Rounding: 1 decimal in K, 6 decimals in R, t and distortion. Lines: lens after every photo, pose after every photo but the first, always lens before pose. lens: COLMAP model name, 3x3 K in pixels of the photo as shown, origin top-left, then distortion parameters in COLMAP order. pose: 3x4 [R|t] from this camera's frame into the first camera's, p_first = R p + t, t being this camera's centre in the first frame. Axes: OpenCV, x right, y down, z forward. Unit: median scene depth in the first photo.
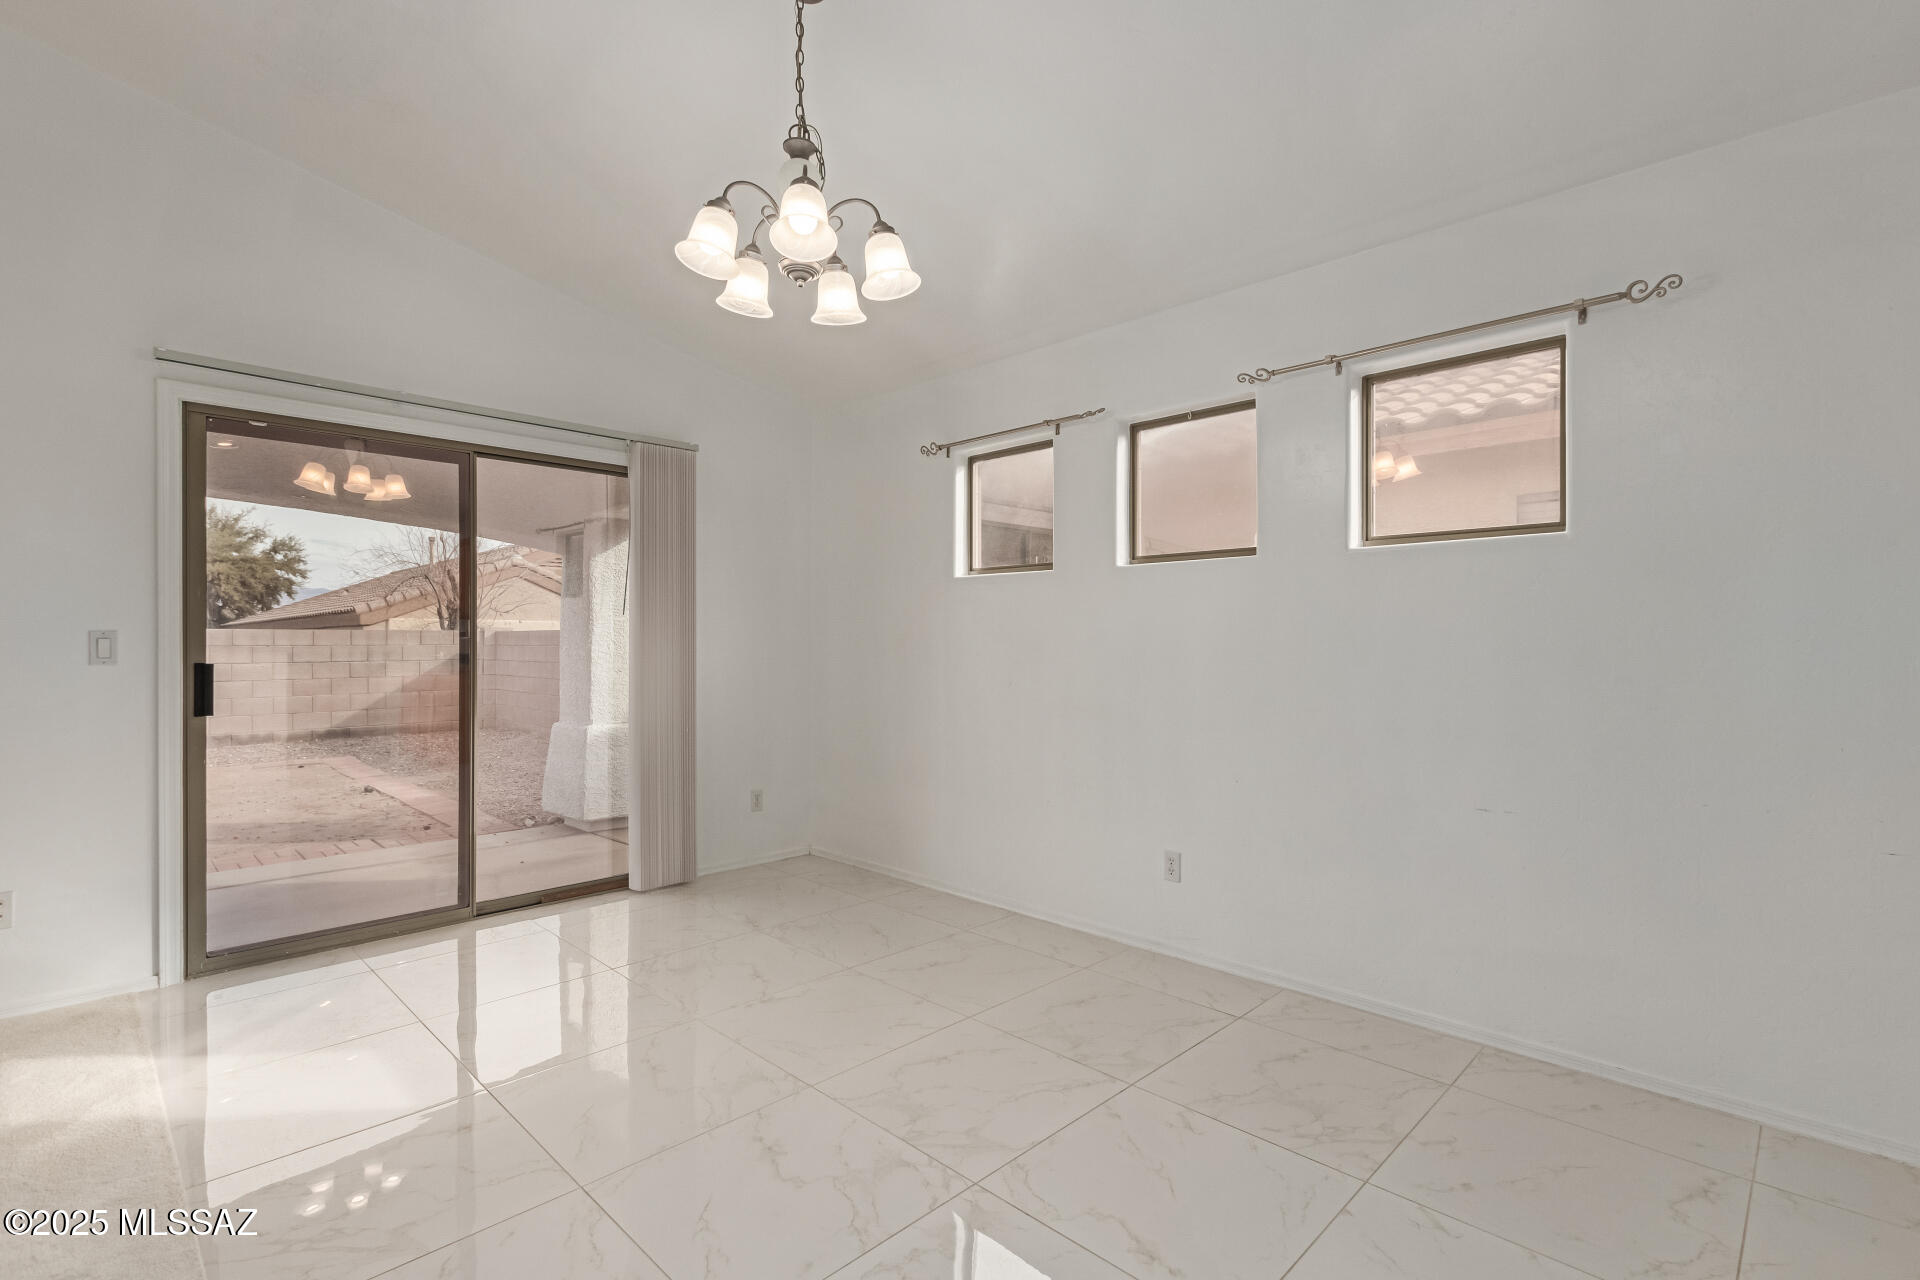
lens RADIAL K [[884.0, 0, 964.0], [0, 884.0, 644.0], [0, 0, 1]] dist [0.009081, -0.003048]
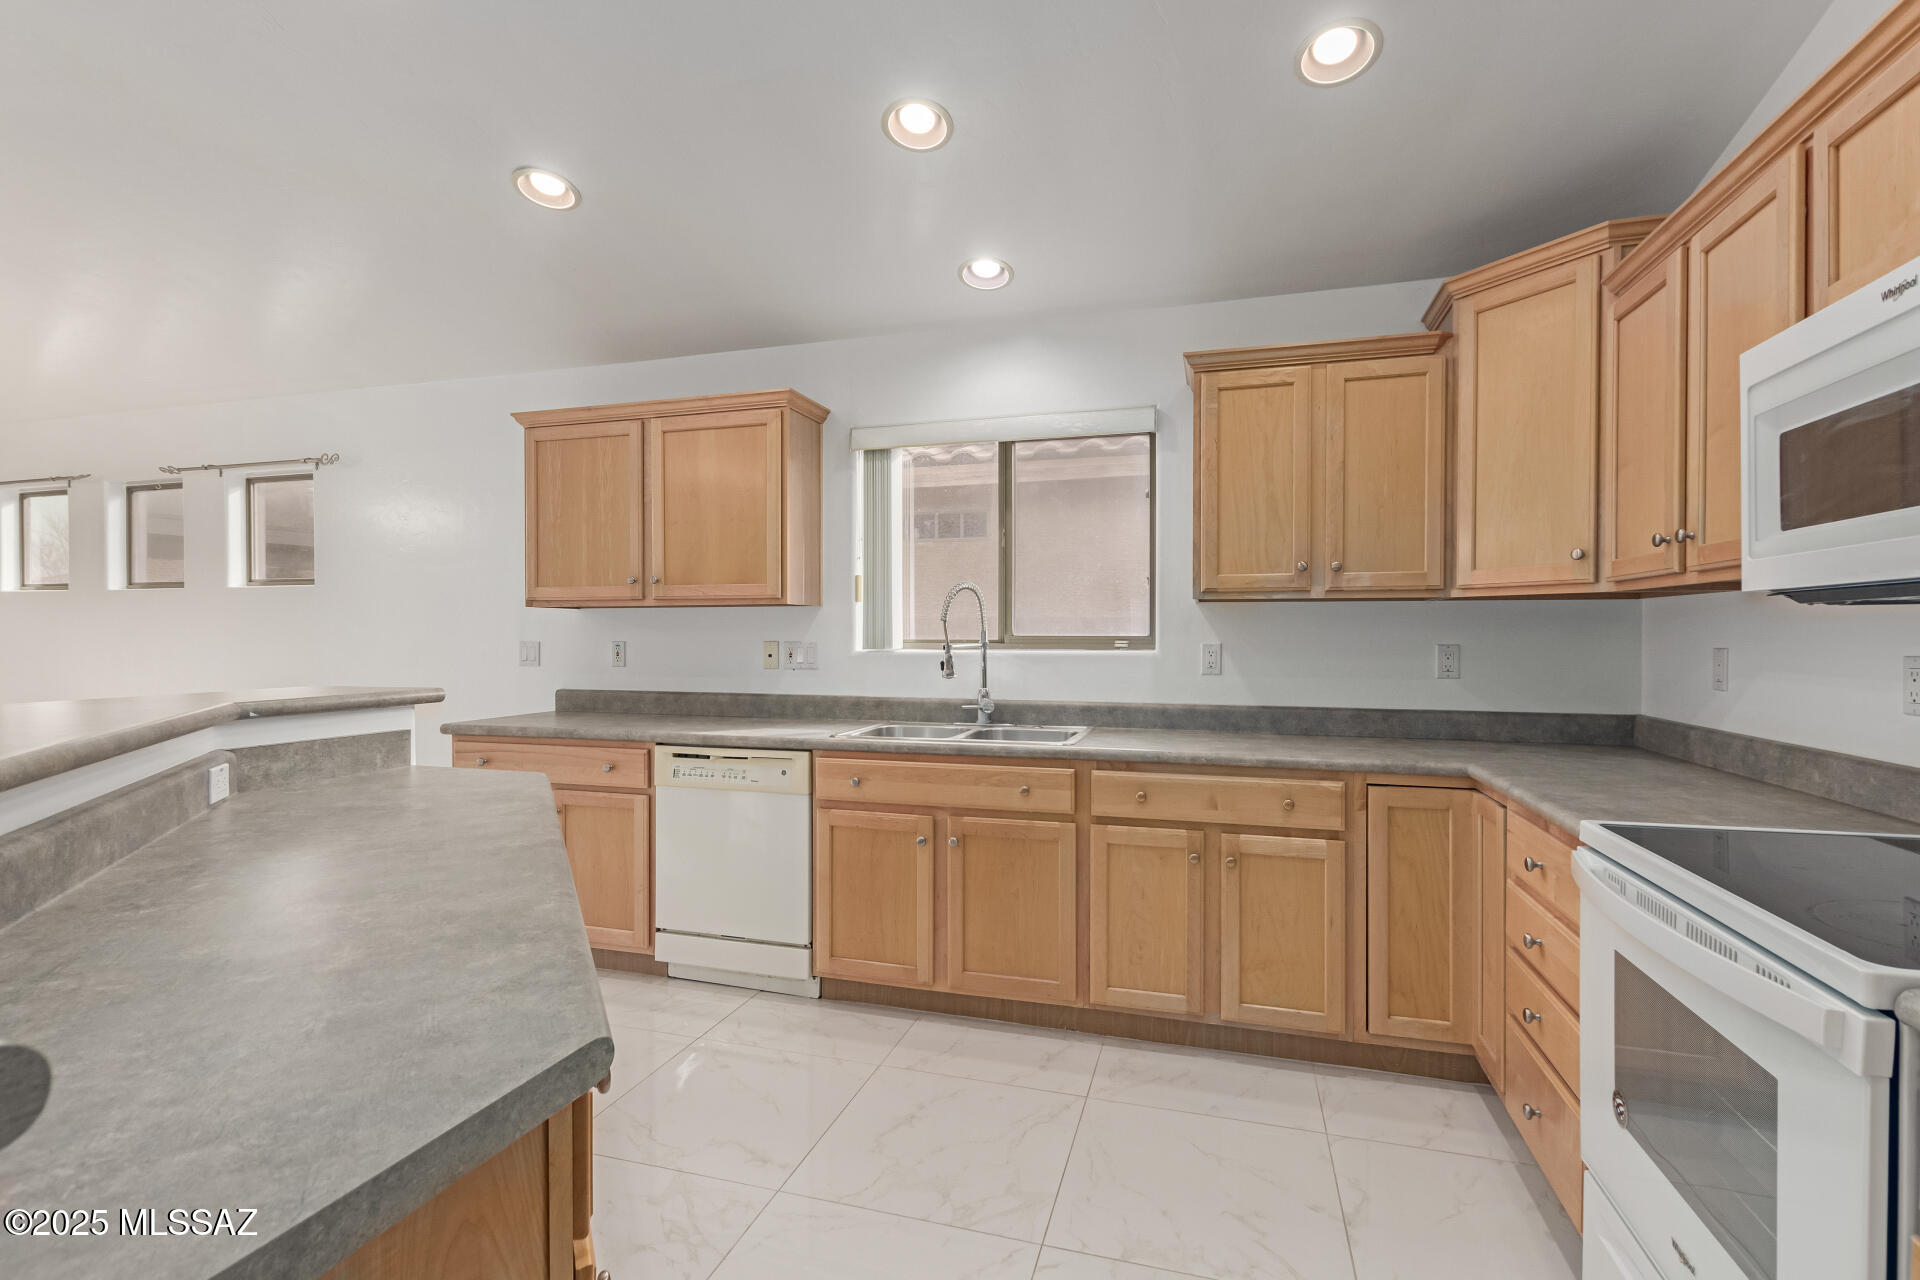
lens RADIAL K [[884.0, 0, 976.9], [0, 884.0, 644.5], [0, 0, 1]] dist [0.009081, -0.003048]
pose [[0.897655, 0.000136, 0.440700, 0.709669], [-0.004063, 0.999960, 0.007967, -0.016465], [-0.440681, -0.008943, 0.897619, -0.795903]]
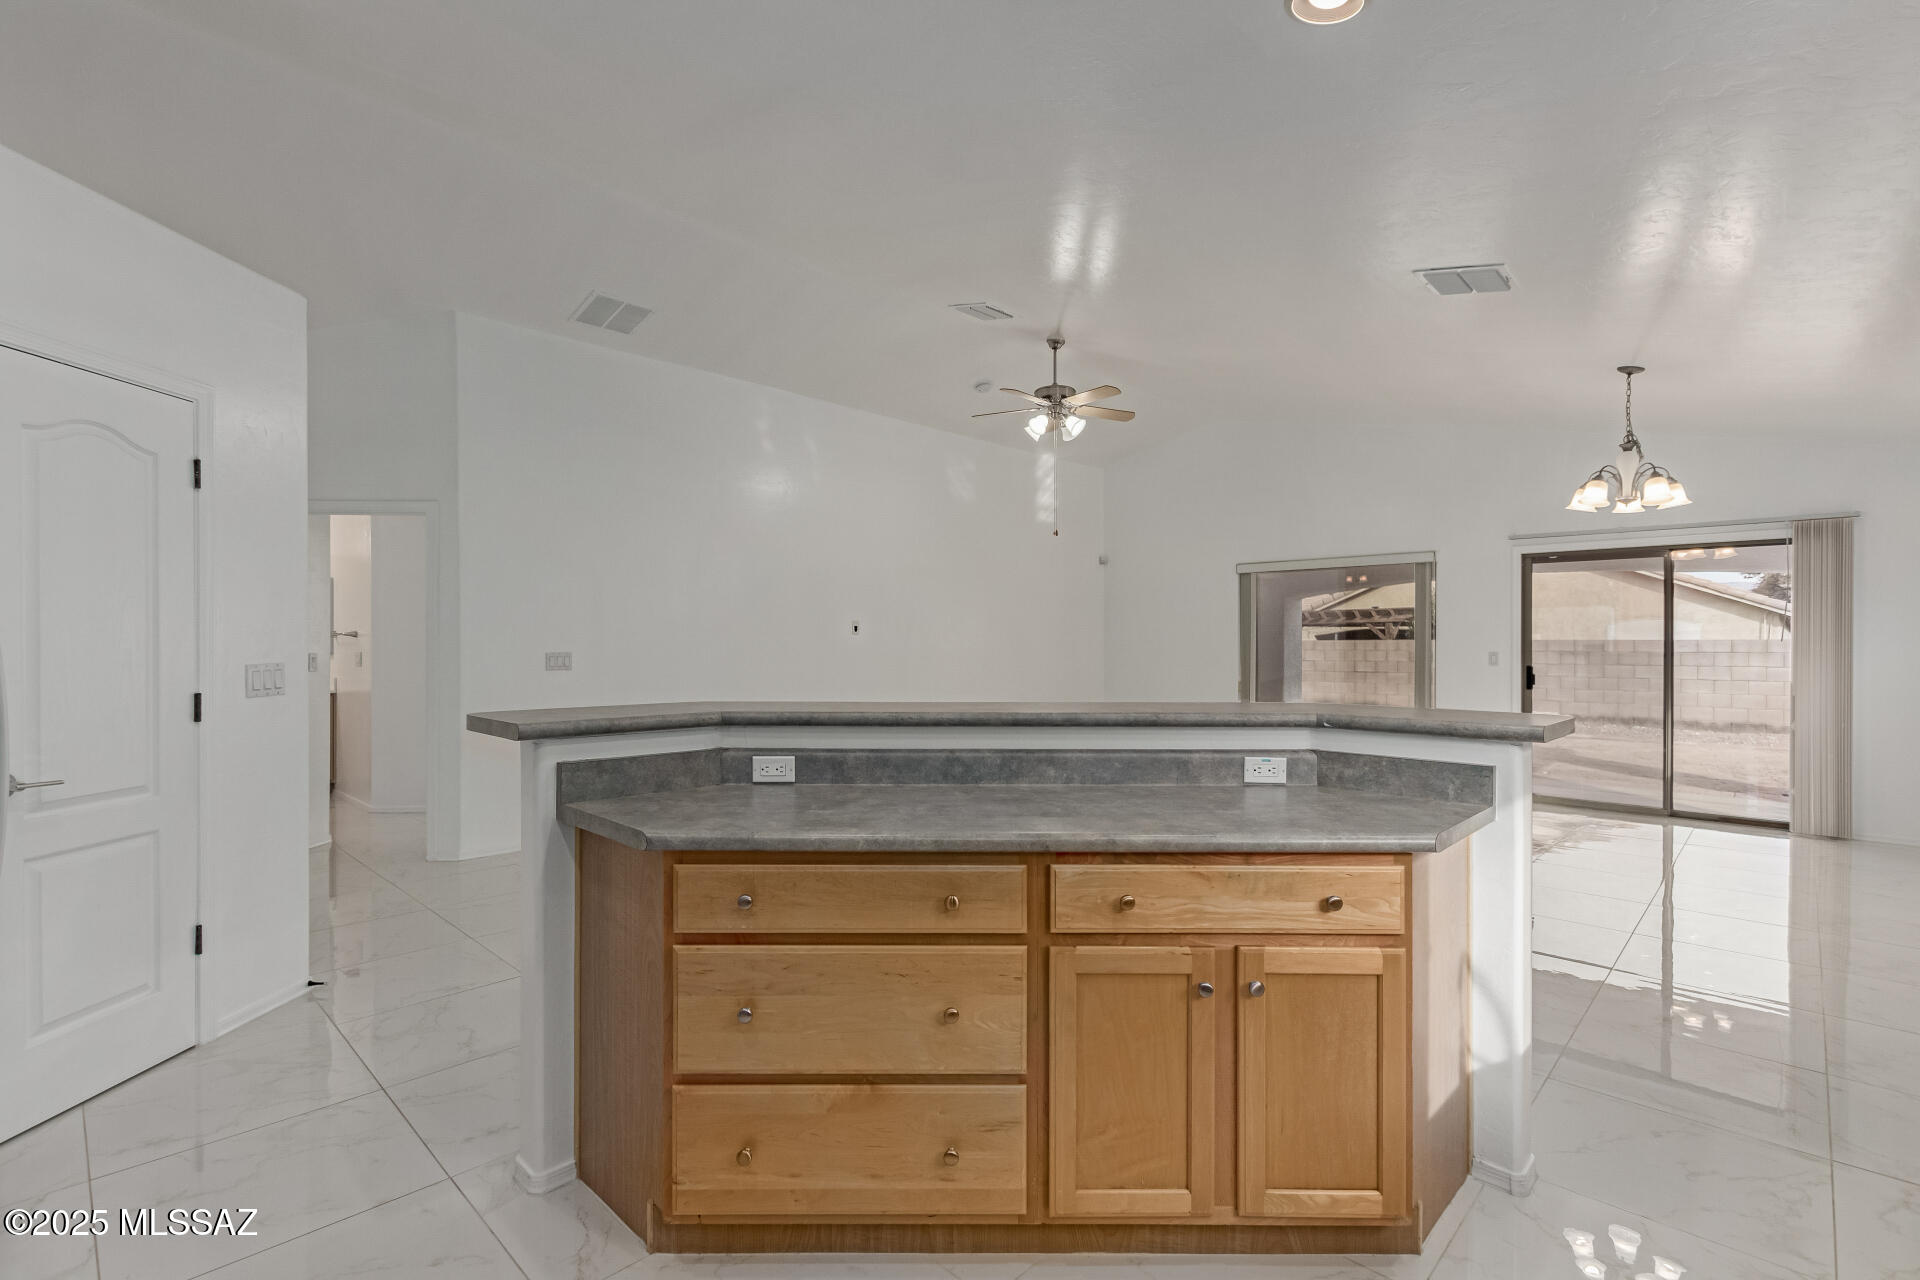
lens RADIAL K [[884.0, 0, 962.6], [0, 884.0, 645.1], [0, 0, 1]] dist [0.009081, -0.003048]
pose [[0.015695, 0.003976, -0.999869, 1.168124], [-0.002886, 0.999988, 0.003931, -0.030955], [0.999873, 0.002824, 0.015707, -0.415181]]
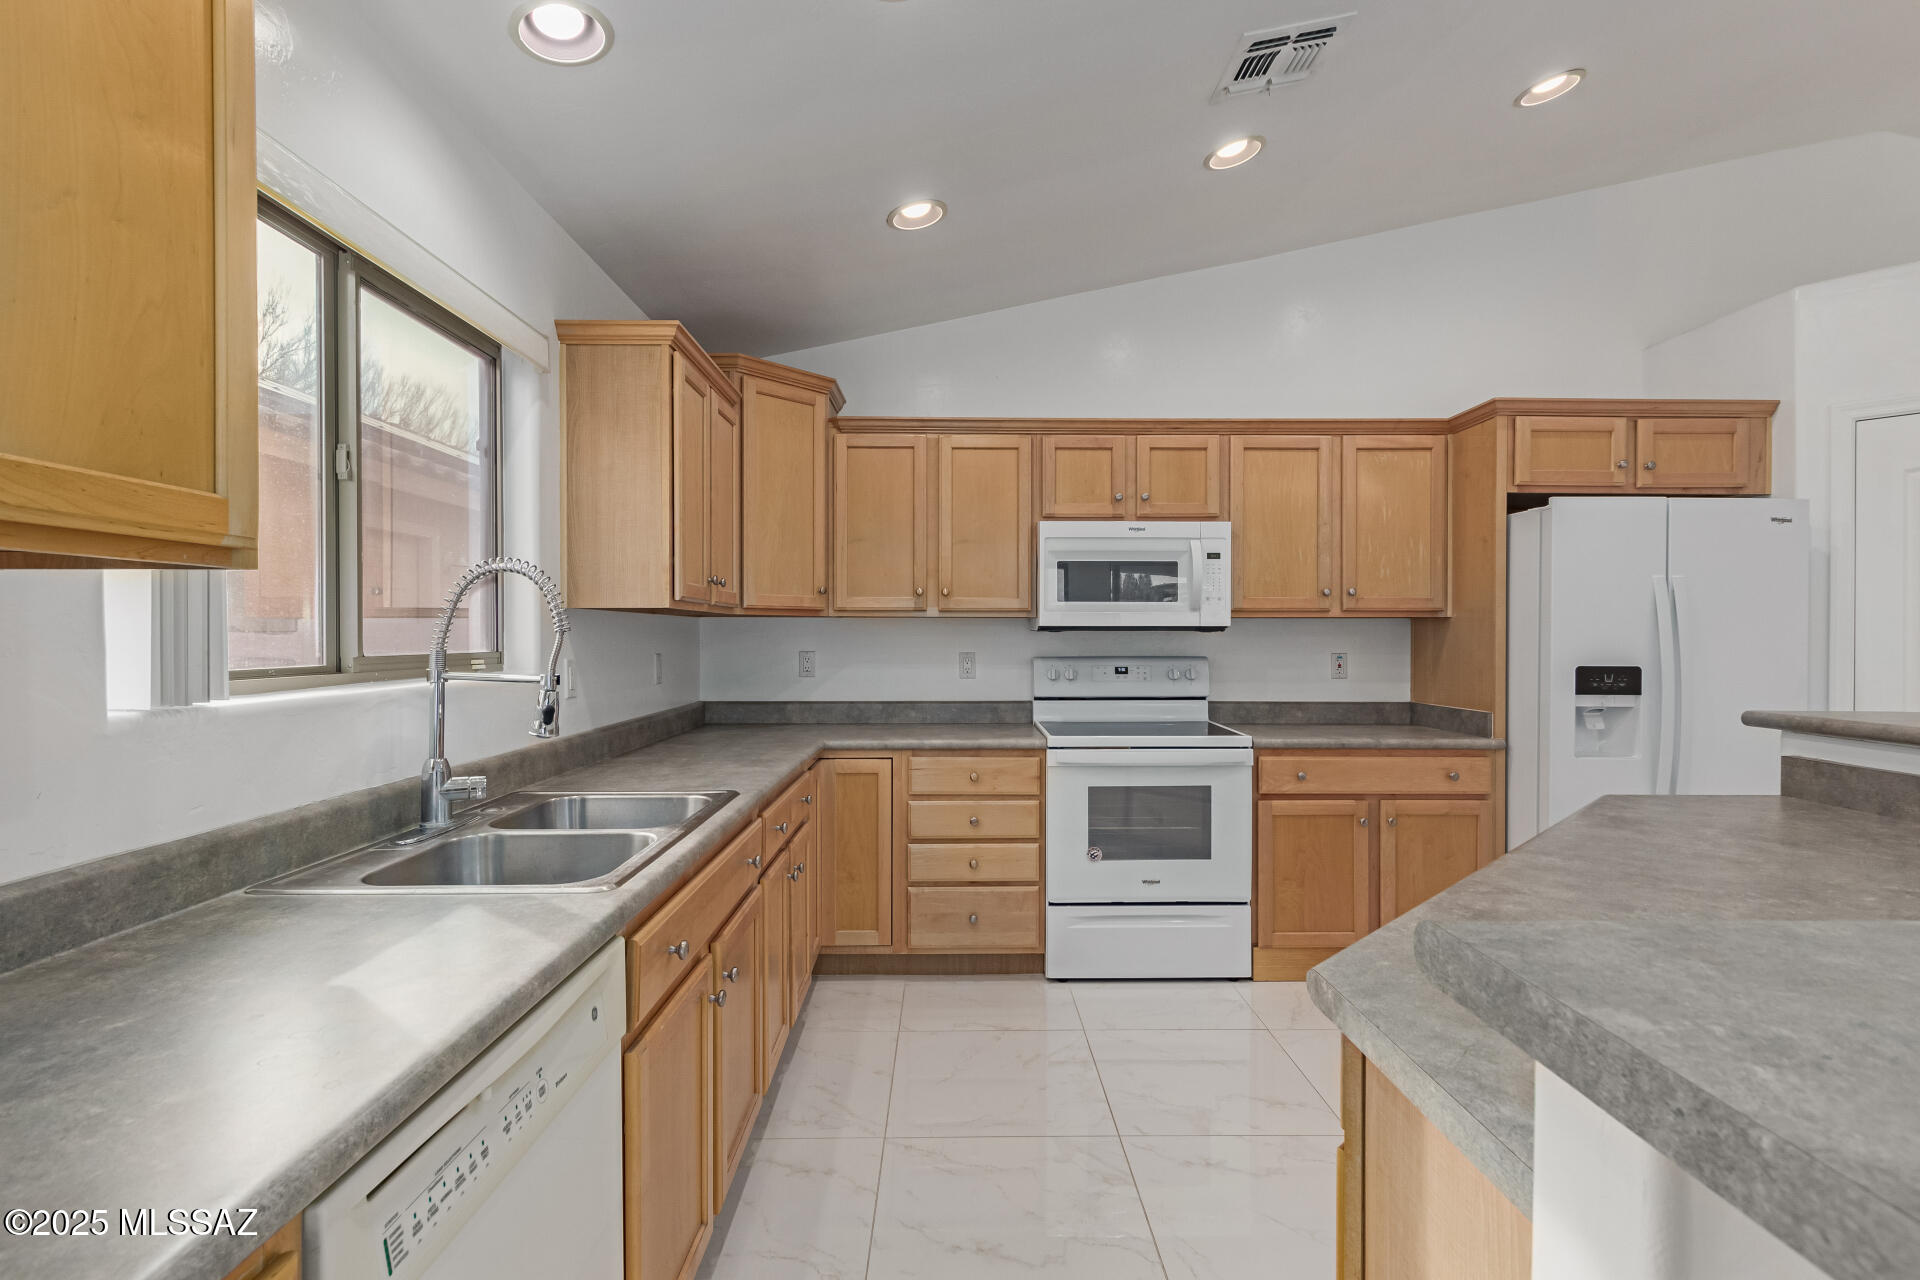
lens RADIAL K [[884.0, 0, 965.1], [0, 884.0, 642.6], [0, 0, 1]] dist [0.009081, -0.003048]
pose [[-0.712083, -0.005845, 0.702071, 0.570006], [-0.001284, 0.999975, 0.007022, -0.029443], [-0.702094, 0.004099, -0.712072, 0.126409]]
